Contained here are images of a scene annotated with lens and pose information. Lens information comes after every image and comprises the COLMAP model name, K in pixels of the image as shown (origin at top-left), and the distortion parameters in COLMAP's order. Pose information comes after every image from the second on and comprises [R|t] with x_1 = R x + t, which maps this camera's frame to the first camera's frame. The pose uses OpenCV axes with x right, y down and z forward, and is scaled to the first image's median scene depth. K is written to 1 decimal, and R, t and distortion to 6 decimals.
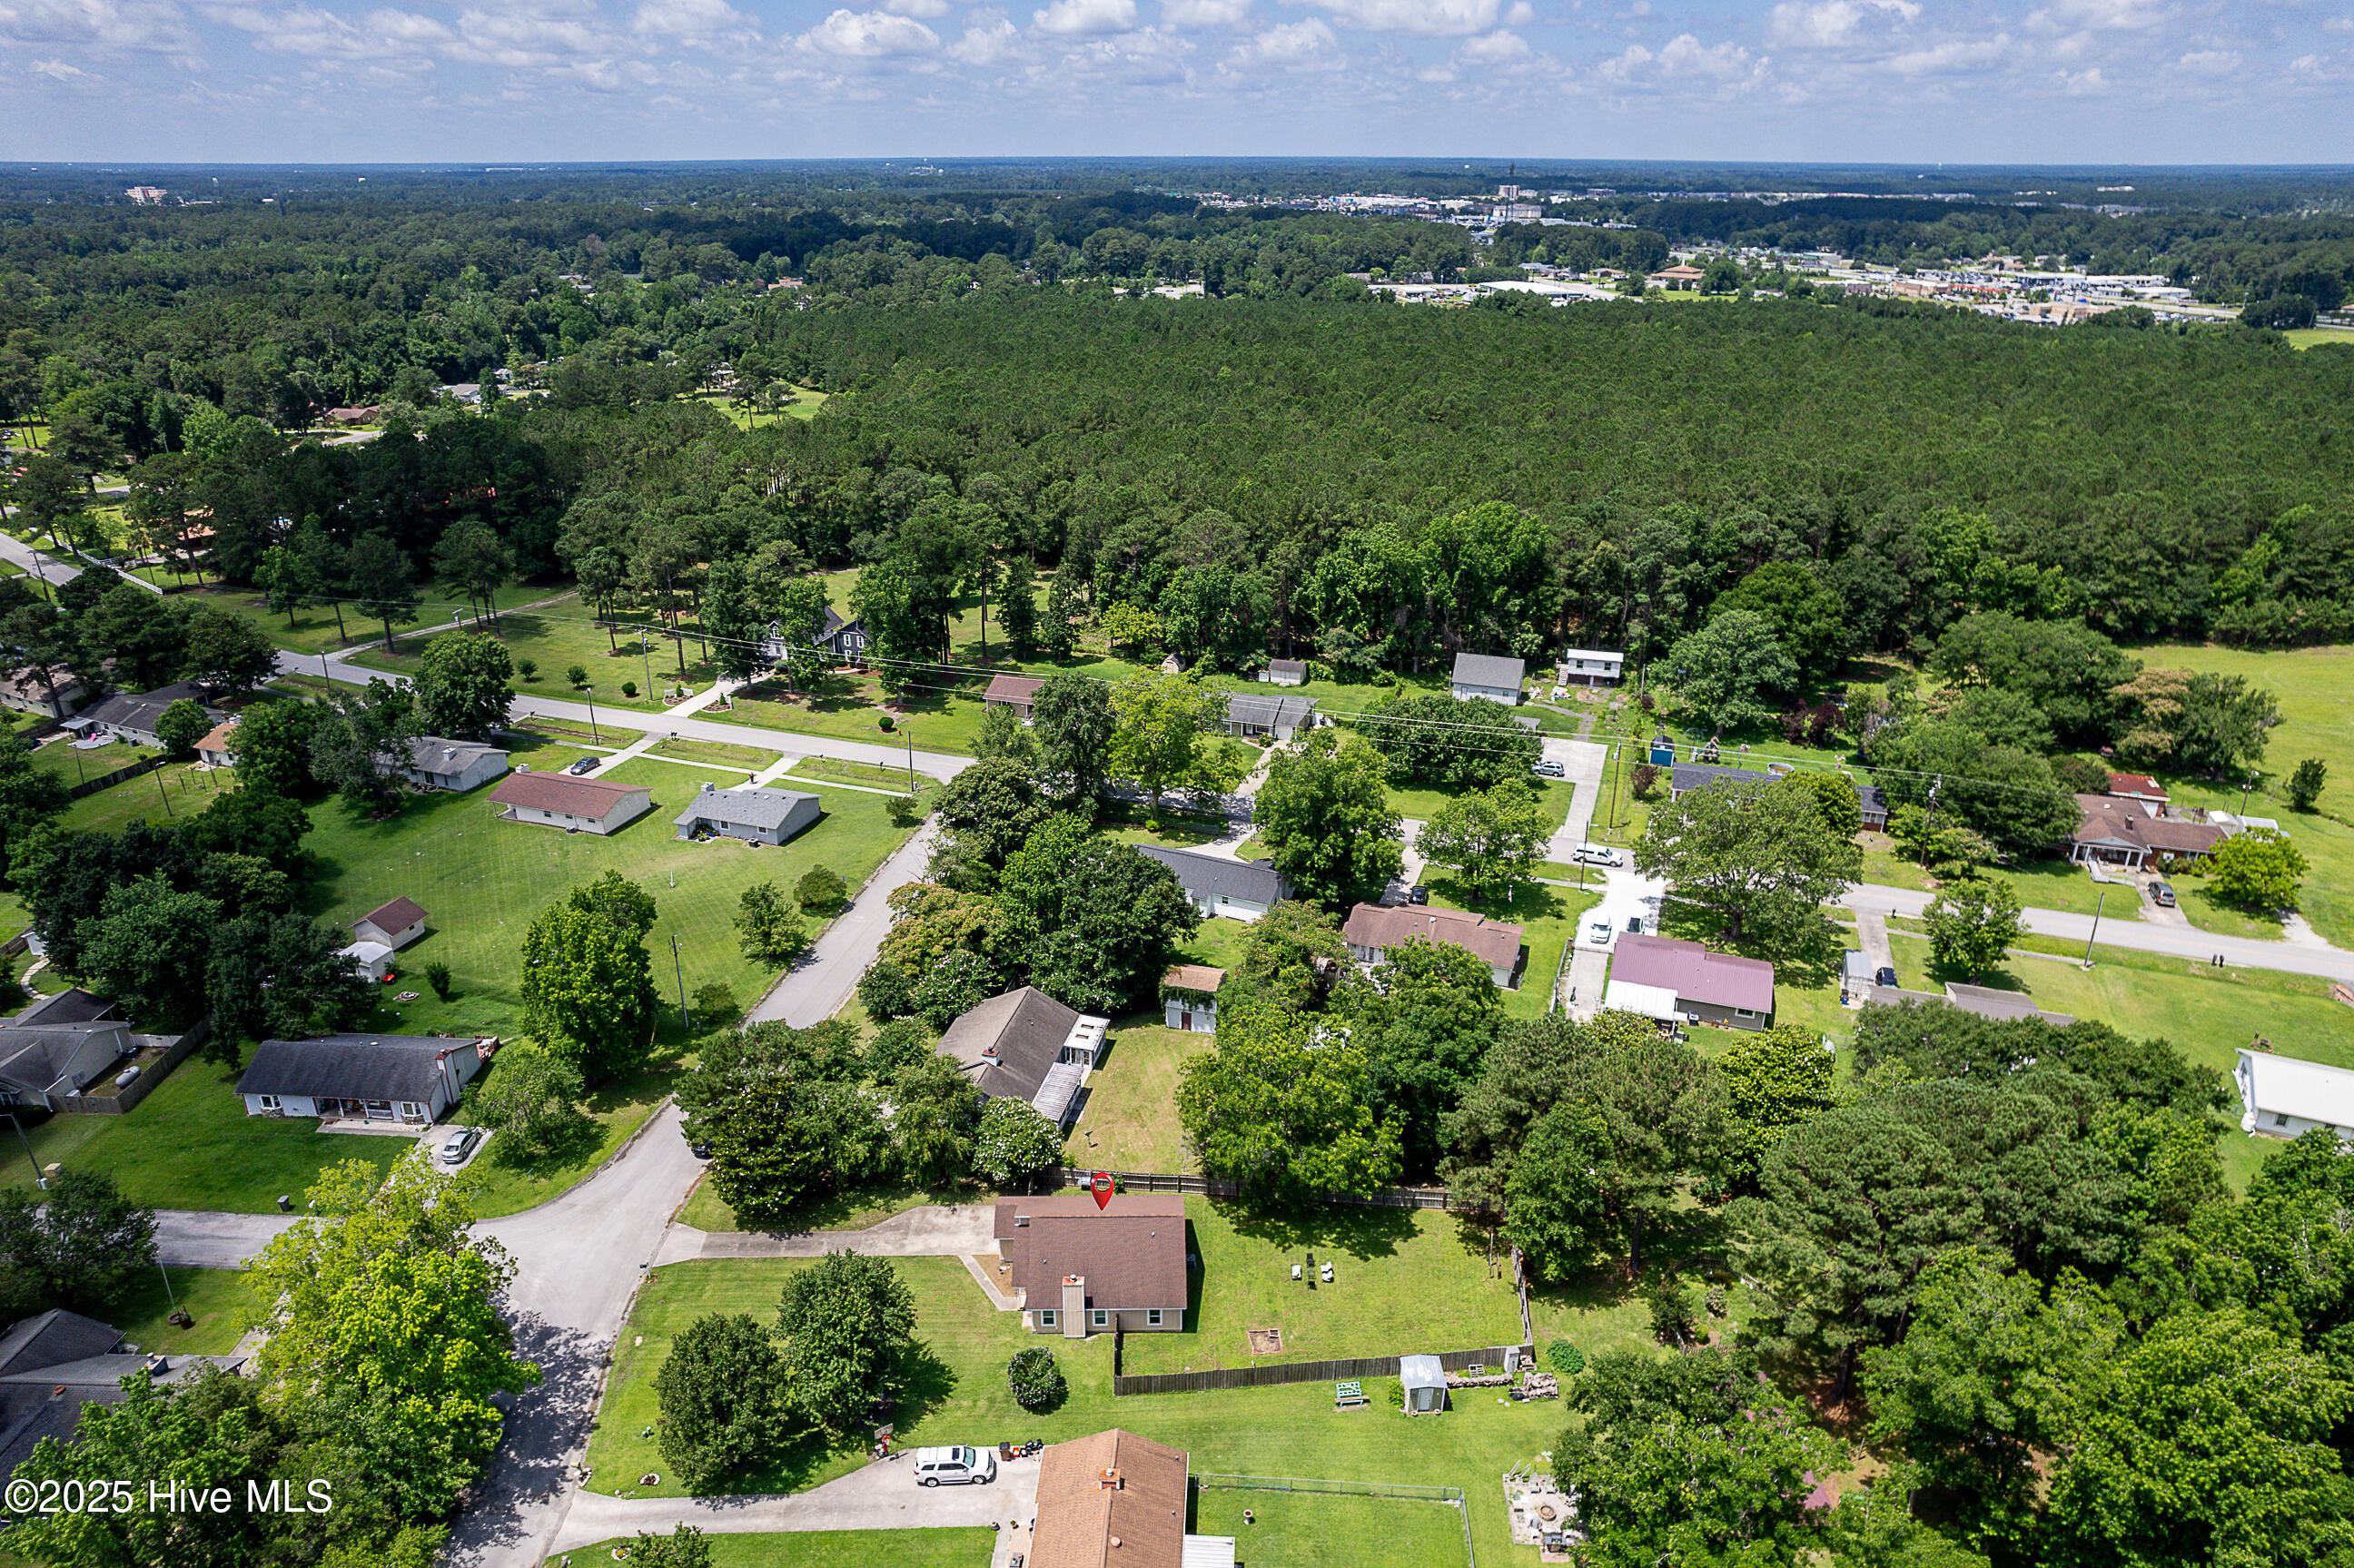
lens RADIAL K [[1601.0, 0, 1177.0], [0, 1601.0, 784.0], [0, 0, 1]] dist [-0.001289, 0.001515]
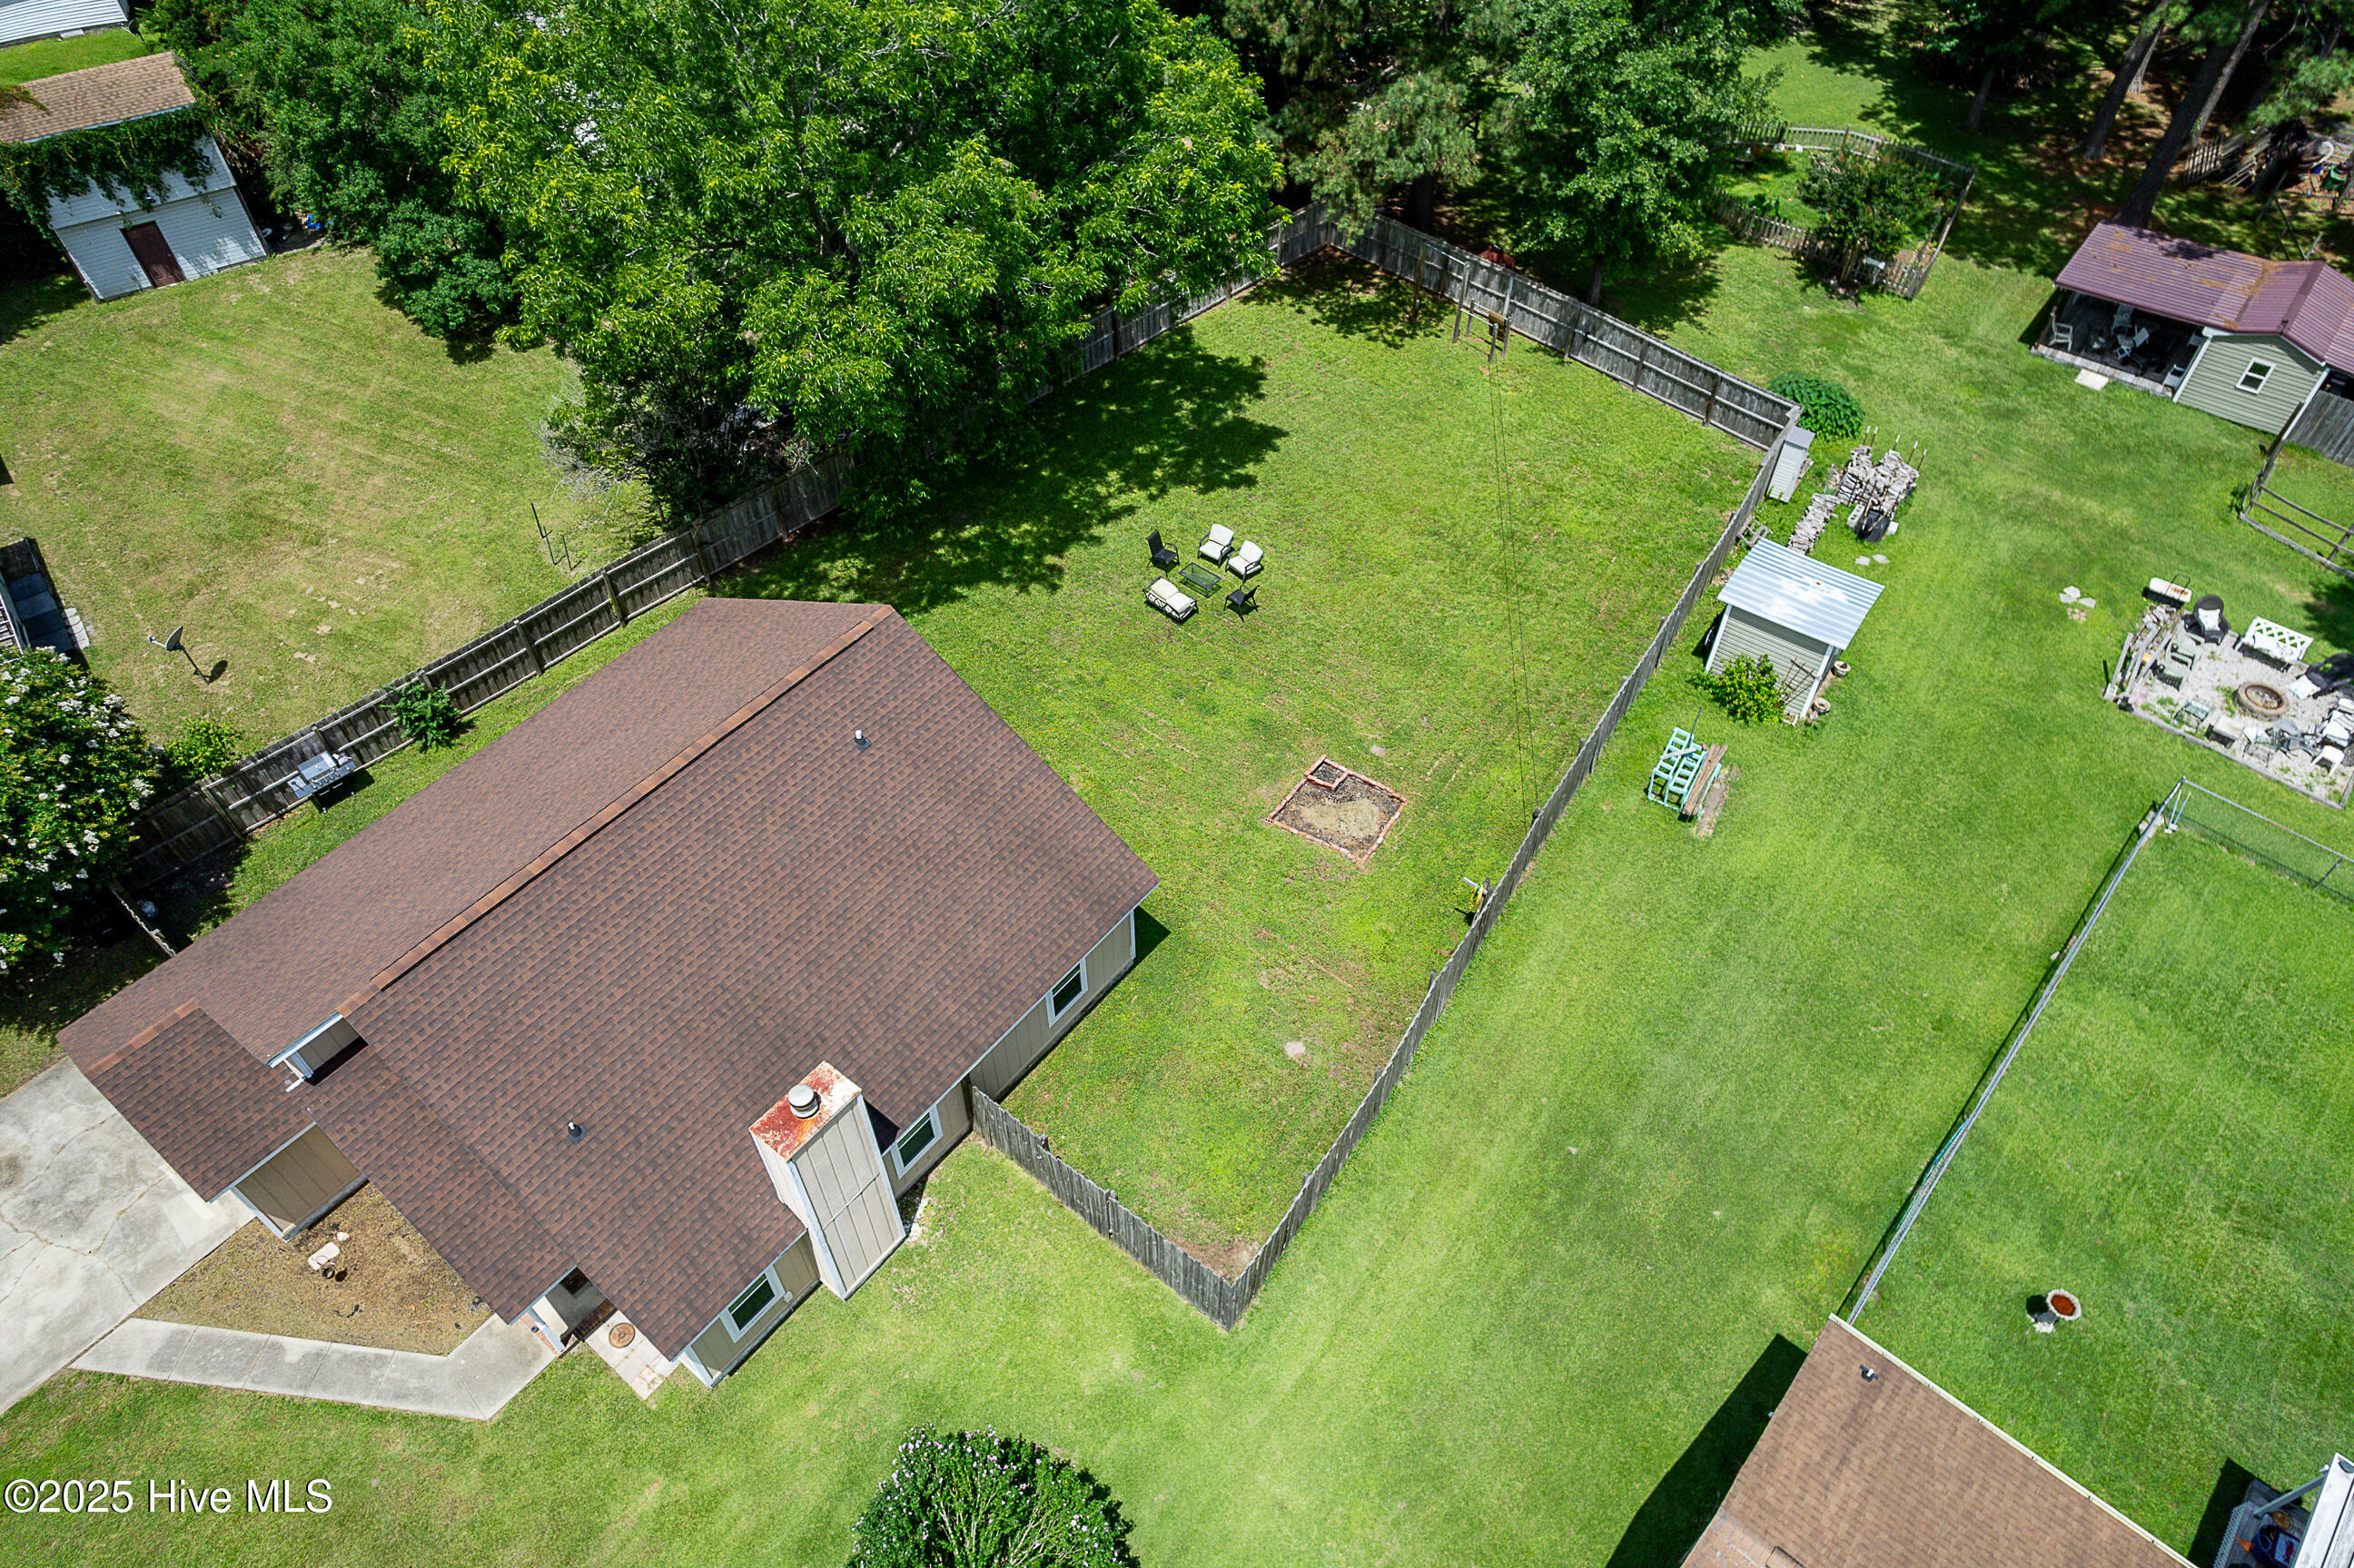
lens RADIAL K [[1482.8, 0, 1175.5], [0, 1482.8, 831.7], [0, 0, 1]] dist [-0.064266, 0.051919]
pose [[0.631310, -0.586629, 0.507261, -0.095371], [0.304153, 0.788965, 0.533878, 0.170918], [-0.713399, -0.182758, 0.676507, 0.737229]]
